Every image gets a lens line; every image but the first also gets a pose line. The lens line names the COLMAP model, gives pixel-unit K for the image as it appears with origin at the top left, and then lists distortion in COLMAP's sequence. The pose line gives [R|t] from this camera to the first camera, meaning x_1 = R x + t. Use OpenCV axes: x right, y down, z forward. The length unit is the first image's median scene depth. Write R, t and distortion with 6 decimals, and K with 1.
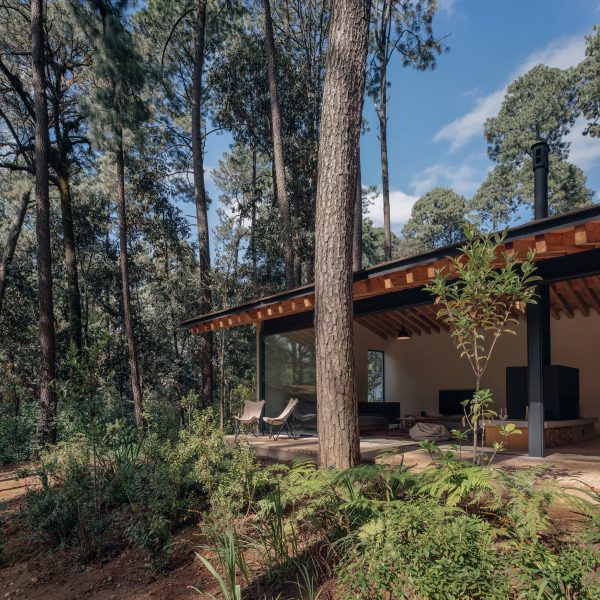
lens RADIAL K [[453.9, 0, 300.0], [0, 453.9, 300.0], [0, 0, 1]] dist [-0.047255, -0.003241]
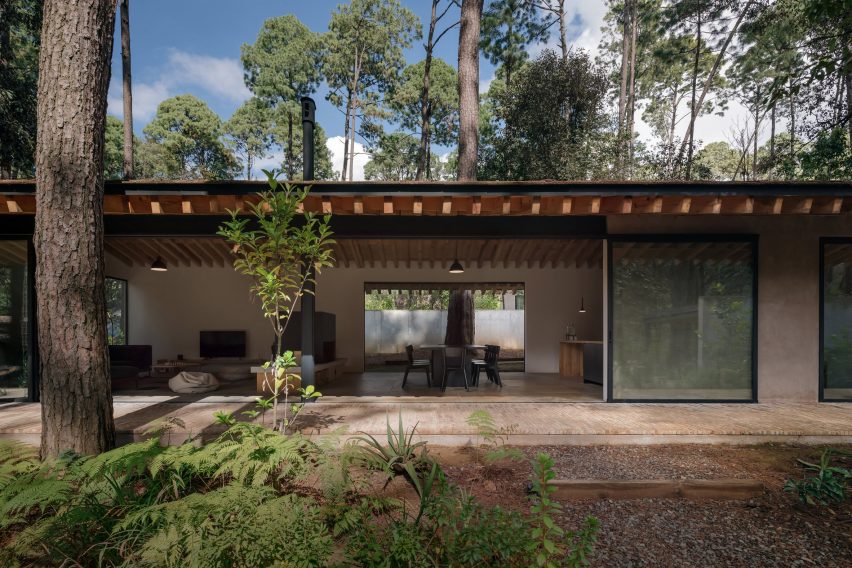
lens RADIAL K [[410.7, 0, 426.0], [0, 410.7, 284.0], [0, 0, 1]] dist [-0.022411, 0.000378]
pose [[0.625072, 0.069123, 0.777500, -0.064880], [-0.185554, 0.980677, 0.061990, -0.035616], [-0.758192, -0.183016, 0.625820, 0.125592]]
